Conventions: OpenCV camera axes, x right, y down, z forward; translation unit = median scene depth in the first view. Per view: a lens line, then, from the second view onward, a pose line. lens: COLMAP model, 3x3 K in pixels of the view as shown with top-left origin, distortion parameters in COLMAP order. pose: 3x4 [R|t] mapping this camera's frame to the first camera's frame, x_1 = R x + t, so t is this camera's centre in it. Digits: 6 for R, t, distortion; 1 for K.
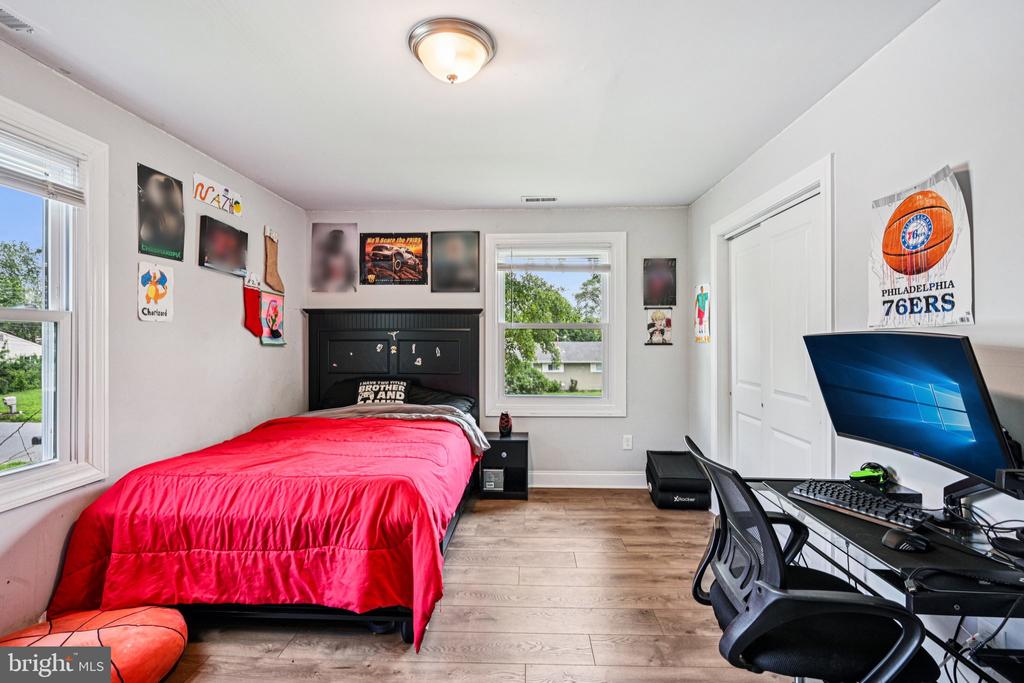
lens RADIAL K [[465.0, 0, 512.7], [0, 465.0, 337.7], [0, 0, 1]] dist [0.001527, -0.000720]
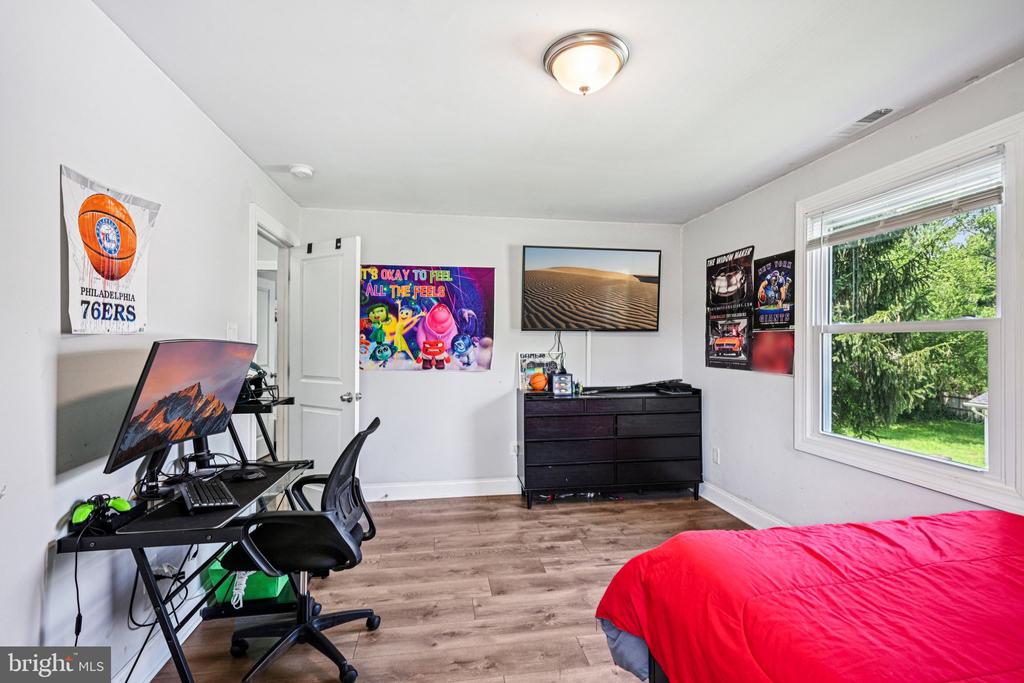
lens RADIAL K [[465.0, 0, 513.7], [0, 465.0, 342.2], [0, 0, 1]] dist [0.001527, -0.000720]
pose [[-0.981242, -0.000487, -0.192779, 0.223162], [-0.000073, 0.999998, -0.002155, -0.003462], [0.192779, -0.002100, -0.981240, 2.118795]]
